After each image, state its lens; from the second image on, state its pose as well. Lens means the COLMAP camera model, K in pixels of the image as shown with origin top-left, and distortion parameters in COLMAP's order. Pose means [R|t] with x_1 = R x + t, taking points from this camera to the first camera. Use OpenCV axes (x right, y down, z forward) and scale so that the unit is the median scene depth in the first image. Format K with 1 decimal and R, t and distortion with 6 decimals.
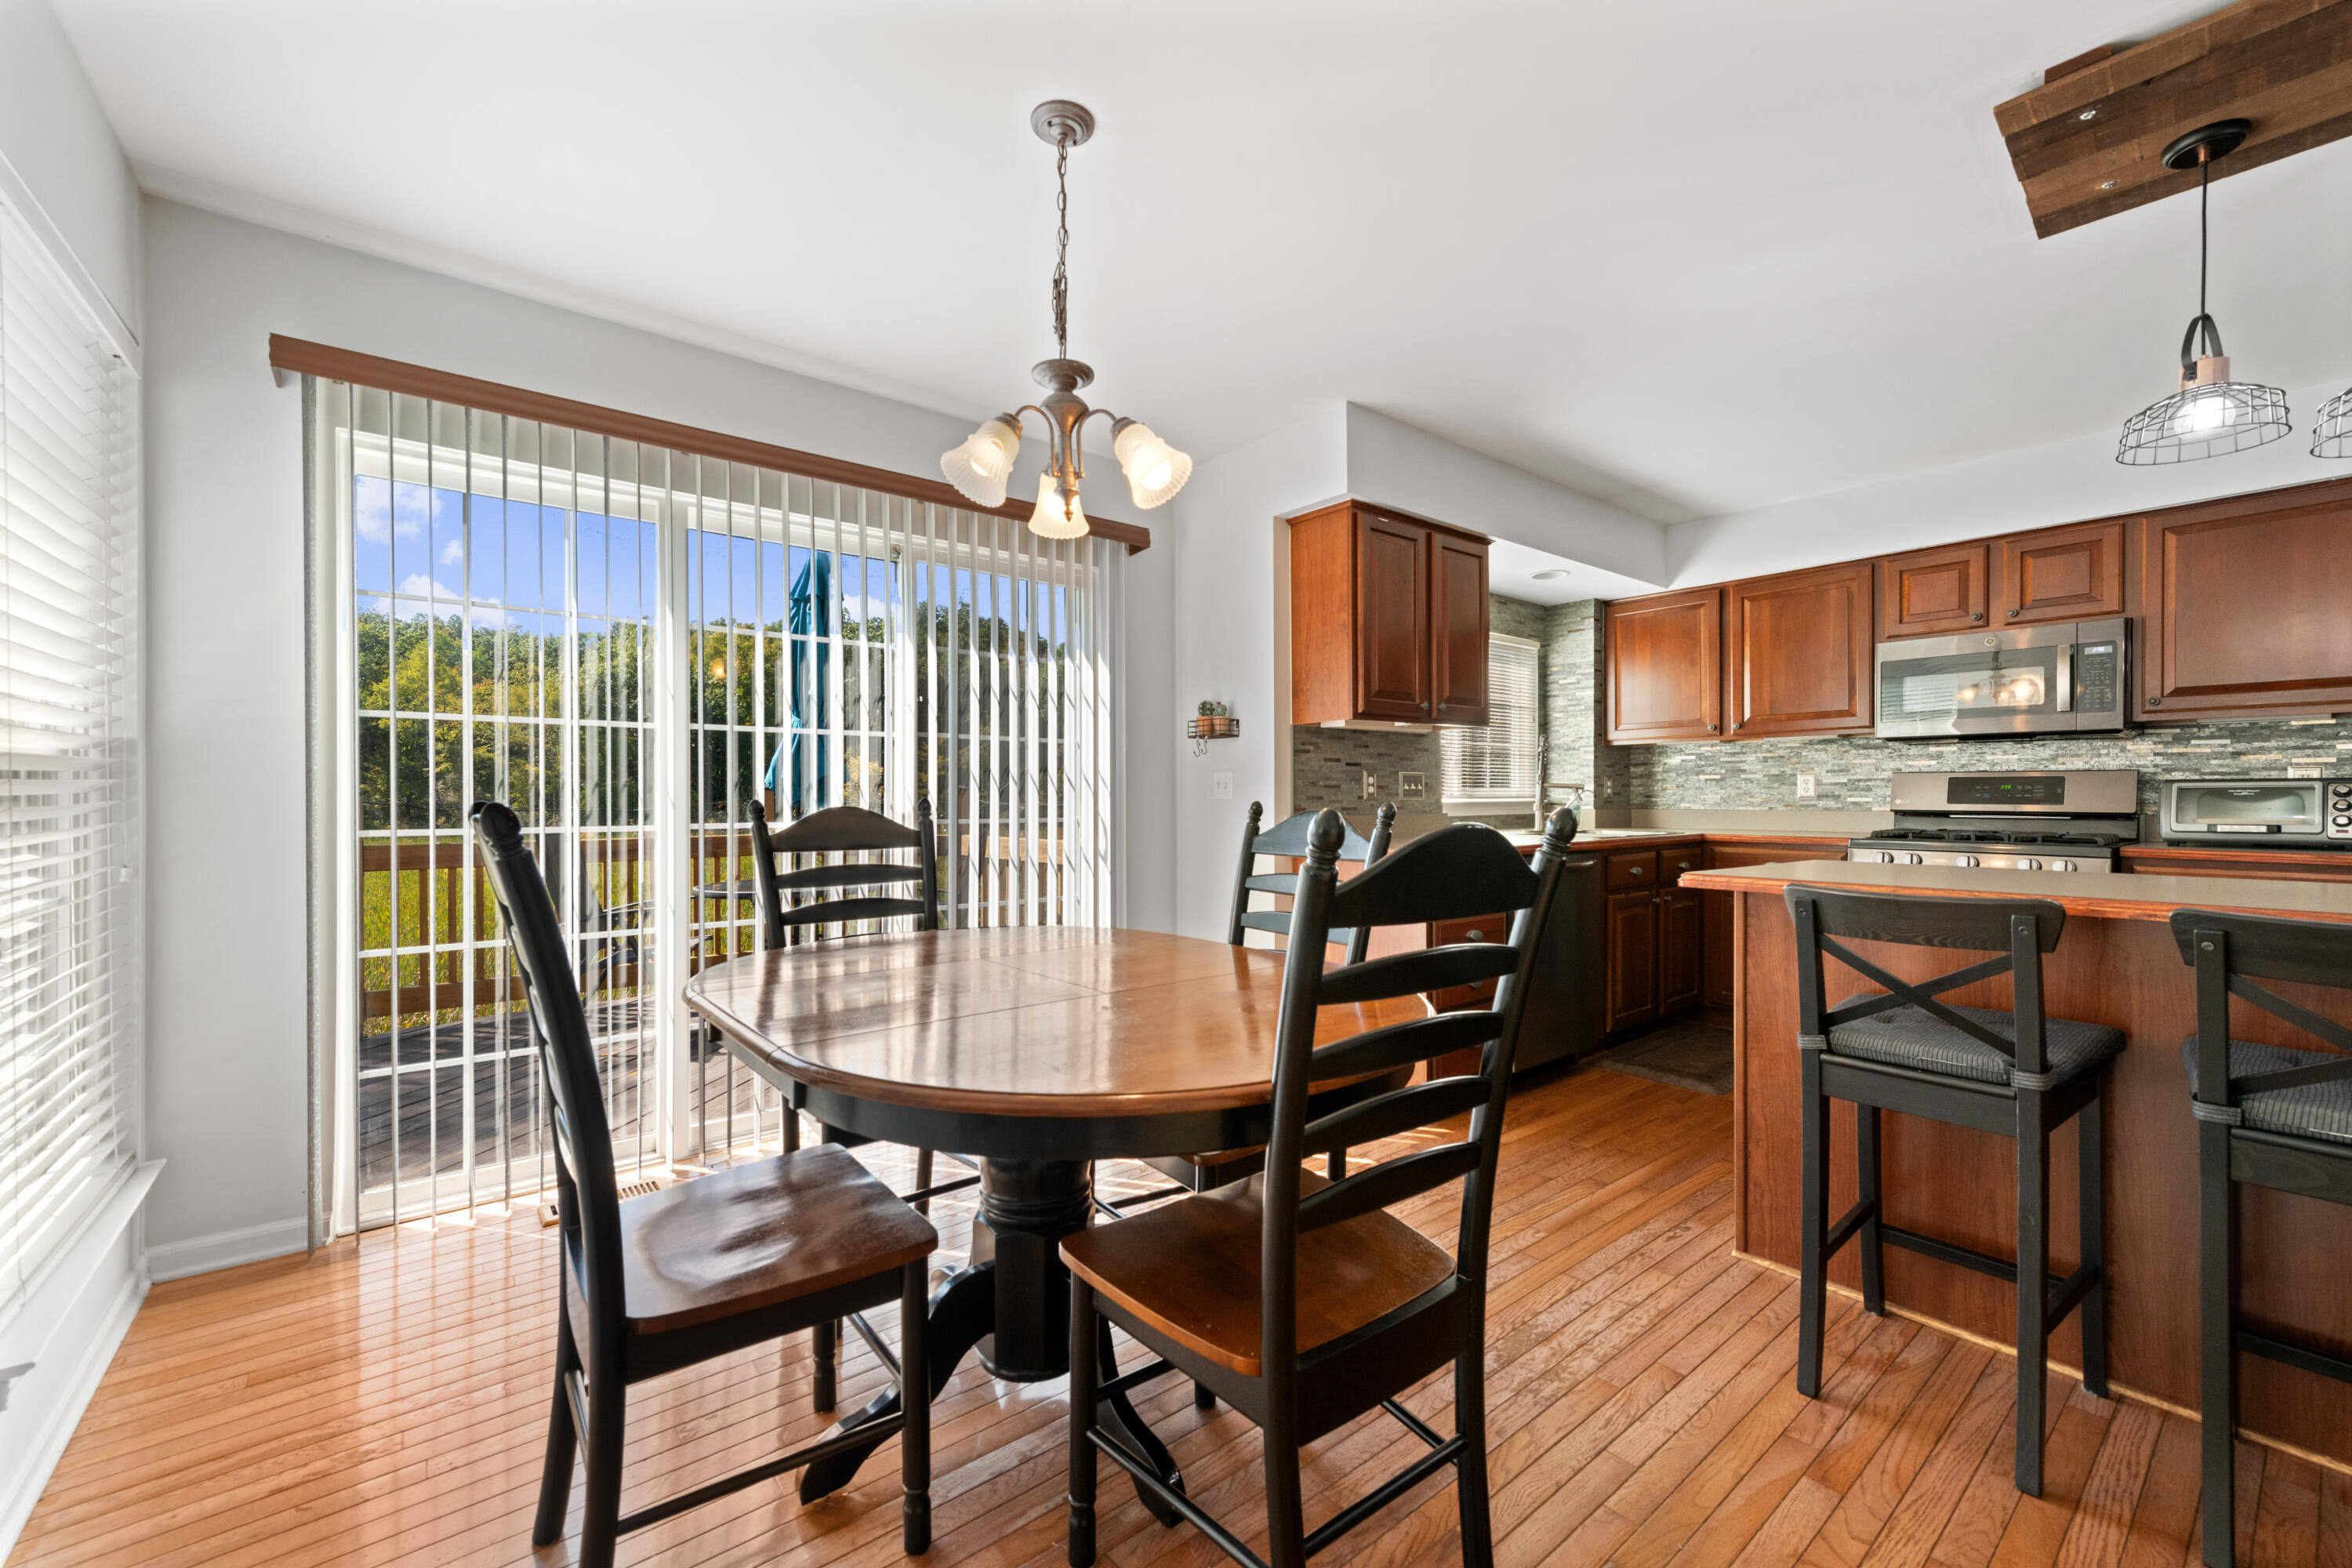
lens RADIAL K [[922.1, 0, 1188.6], [0, 922.1, 782.9], [0, 0, 1]] dist [0.017027, -0.004215]
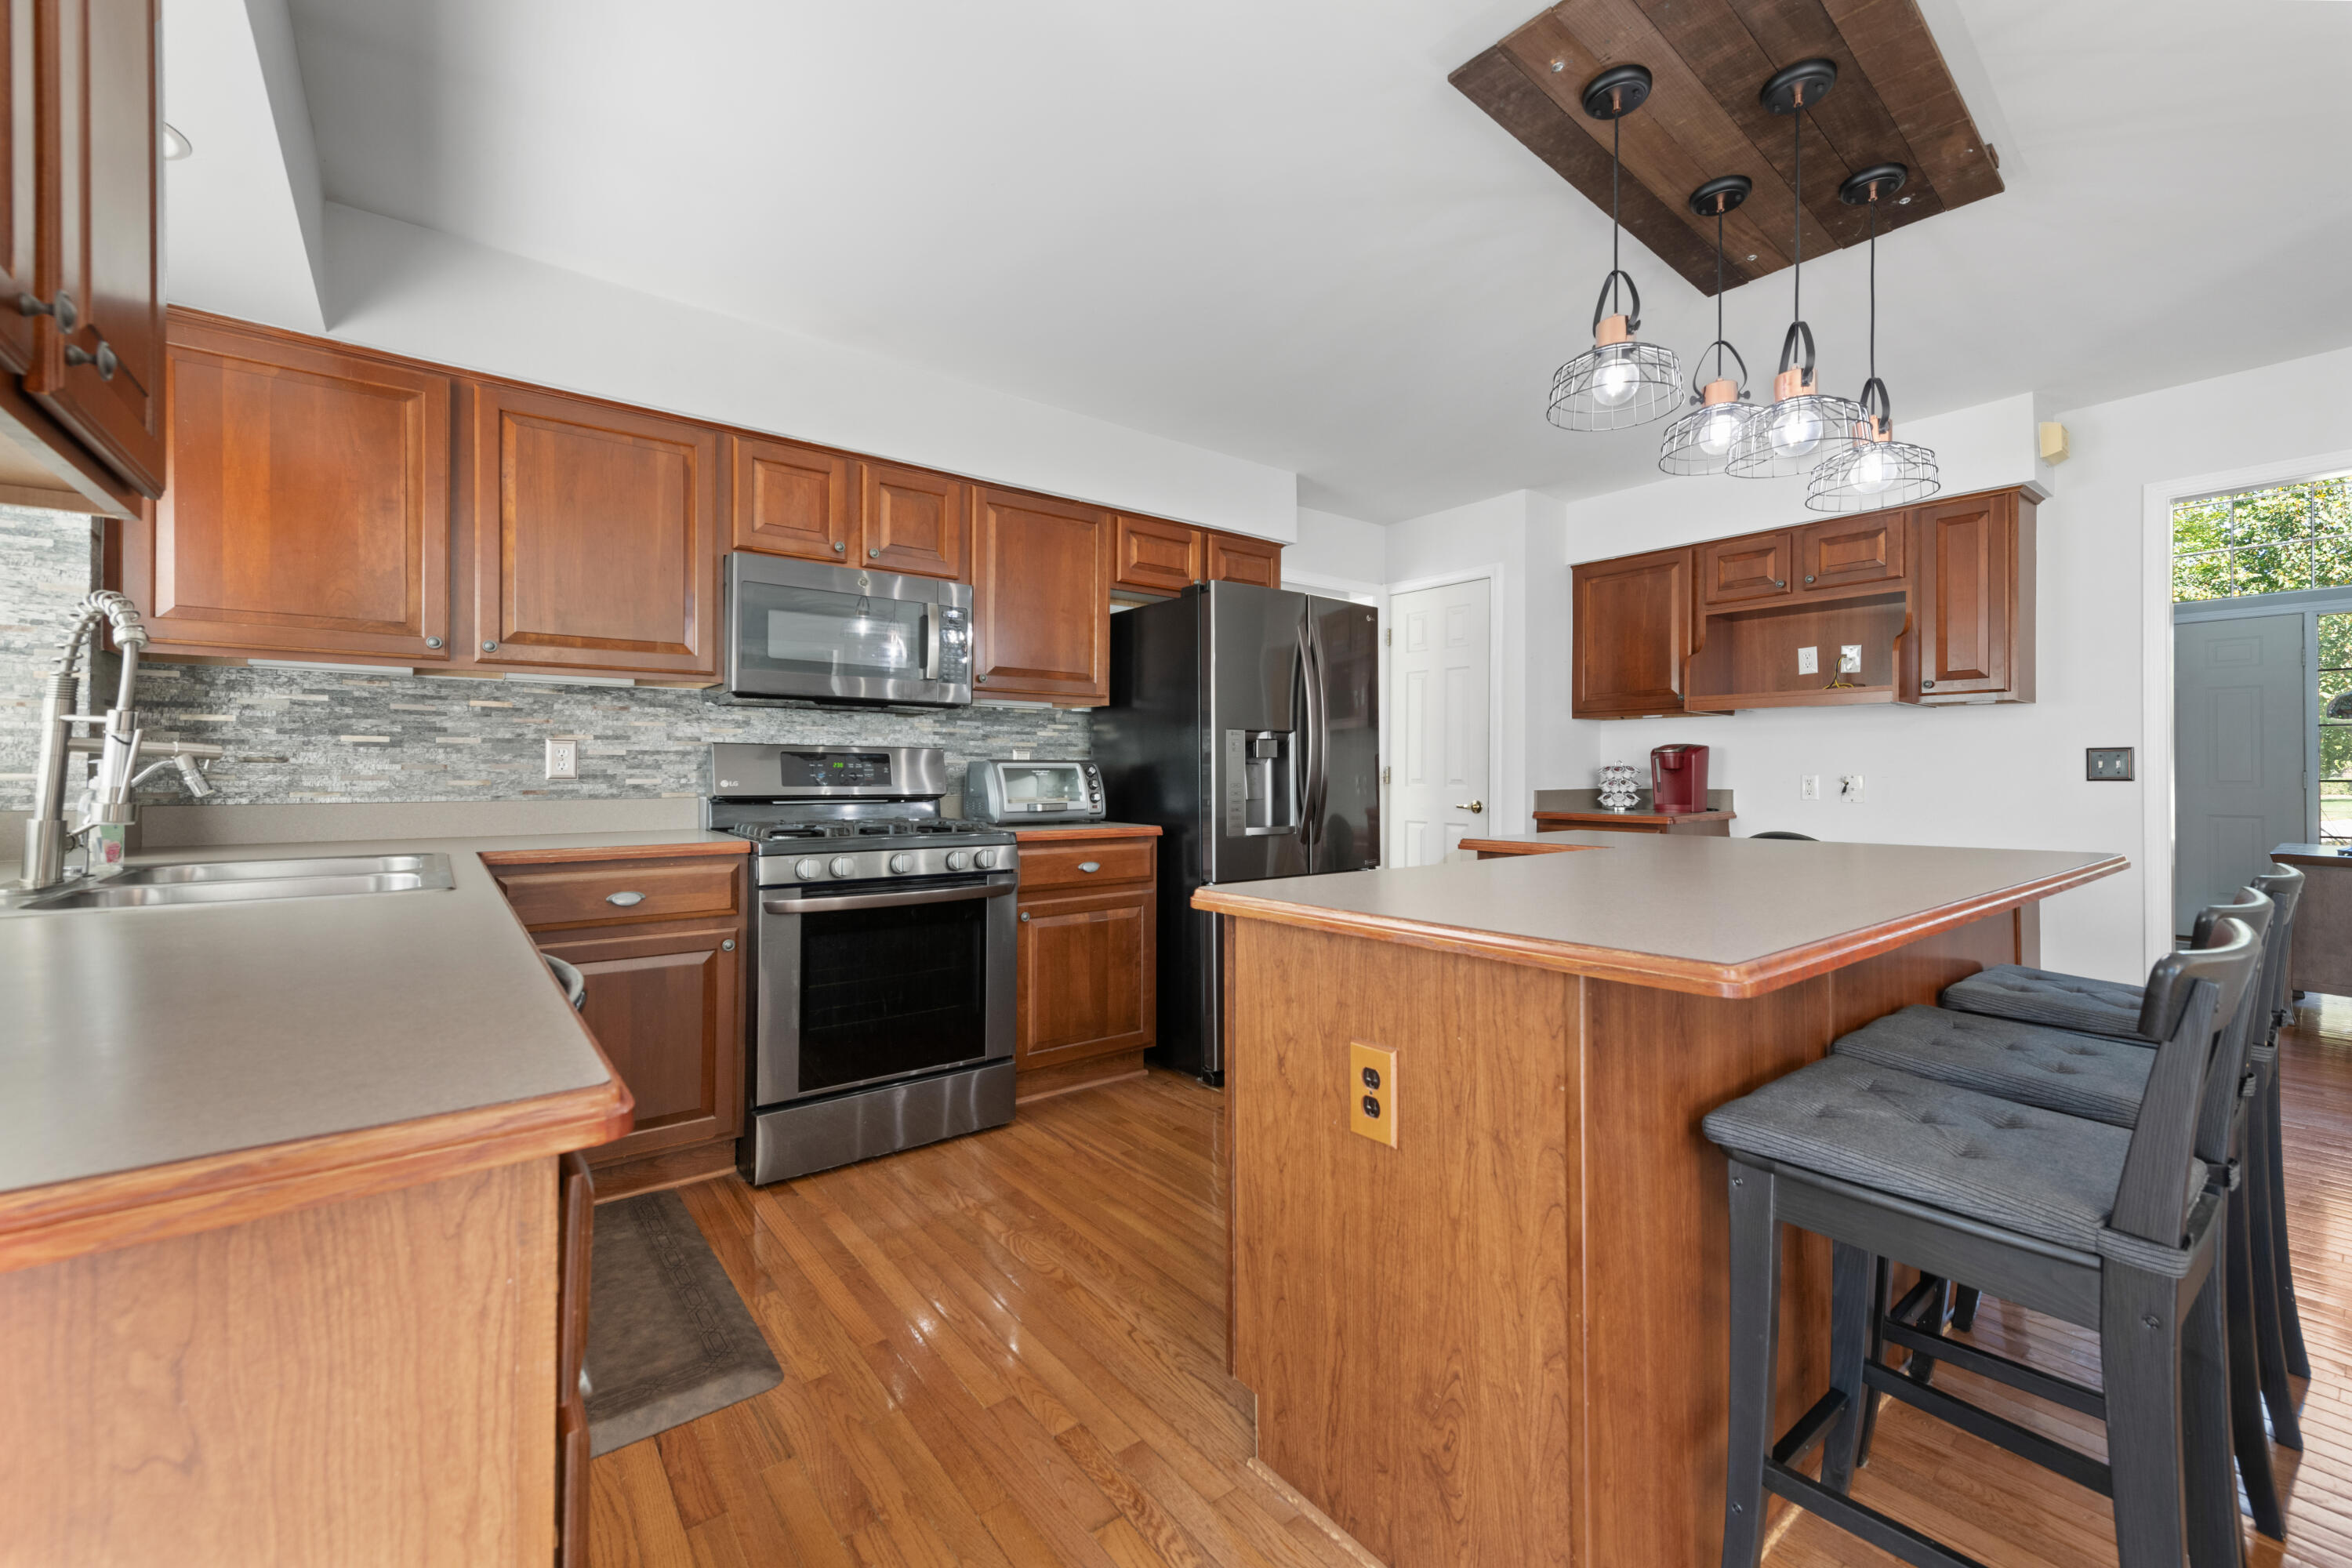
lens RADIAL K [[937.2, 0, 1188.5], [0, 937.2, 784.9], [0, 0, 1]] dist [0.018807, -0.005817]
pose [[0.006500, -0.009591, 0.999933, 0.048507], [-0.015068, 0.999840, 0.009689, 0.008430], [-0.999865, -0.015130, 0.006354, 0.639755]]
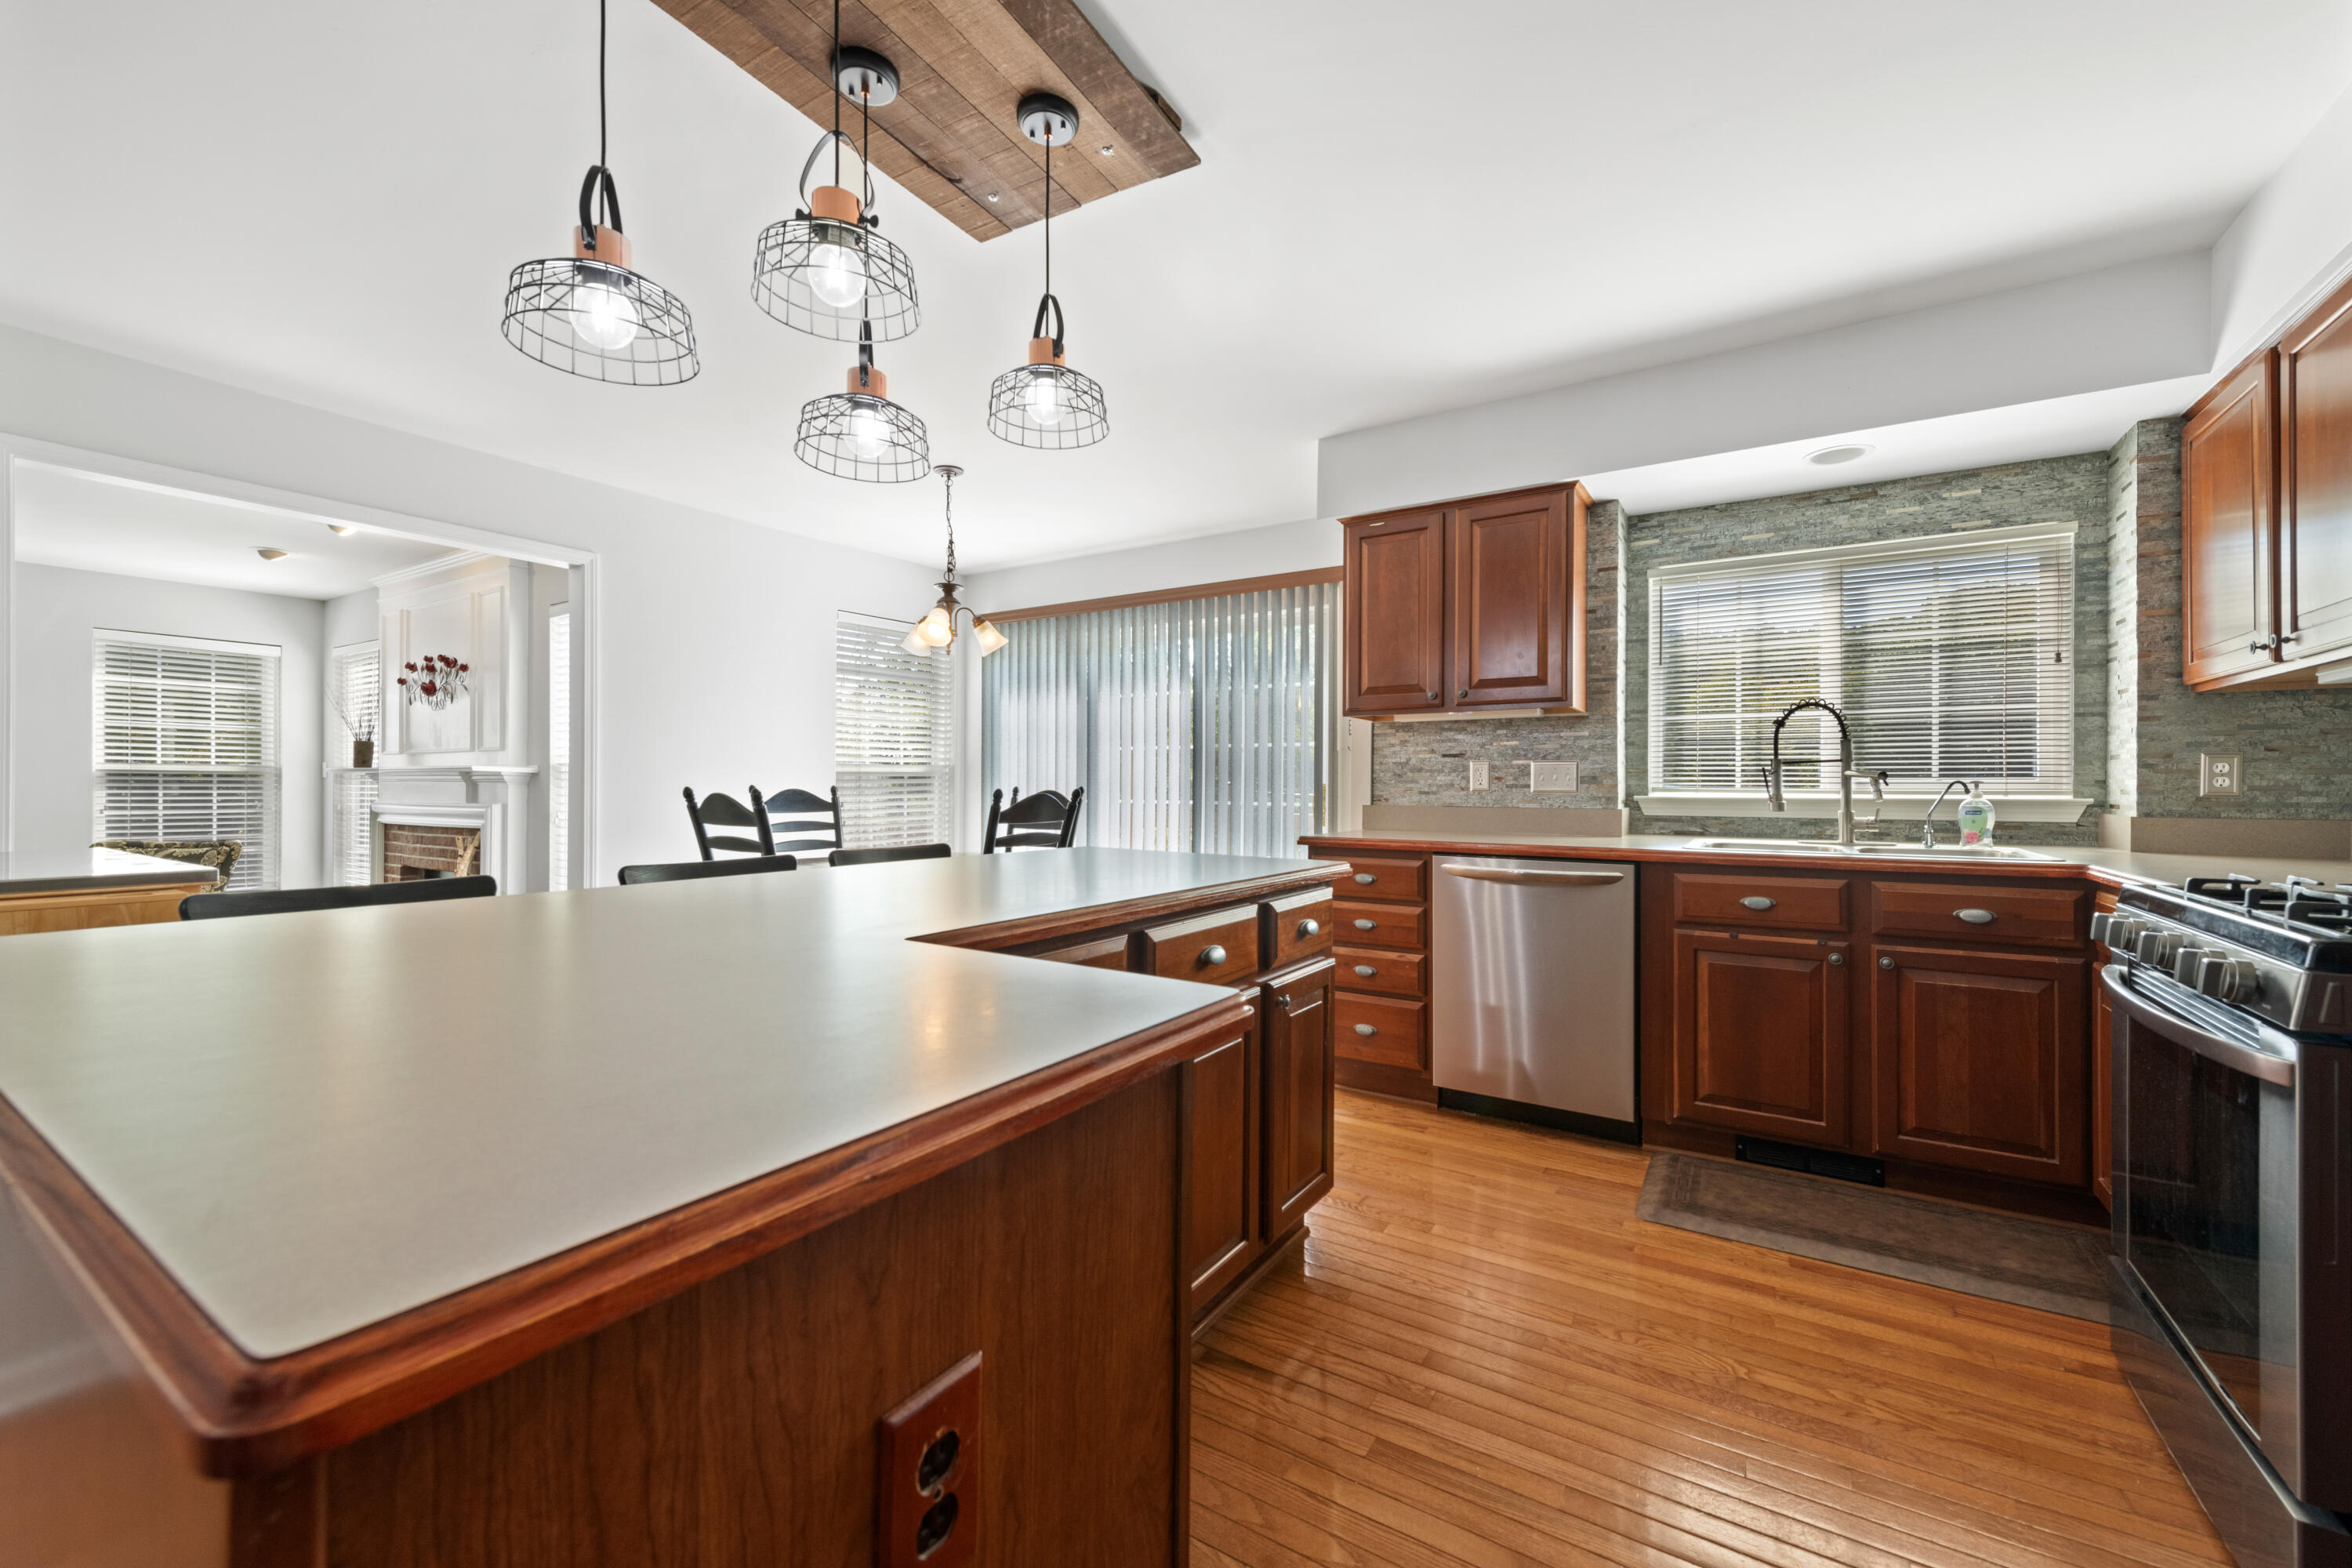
lens RADIAL K [[937.2, 0, 1188.5], [0, 937.2, 784.9], [0, 0, 1]] dist [0.018807, -0.005817]
pose [[0.324870, 0.002148, -0.945756, 0.936121], [0.008375, 0.999952, 0.005148, 0.003539], [0.945722, -0.009593, 0.324836, 0.362042]]
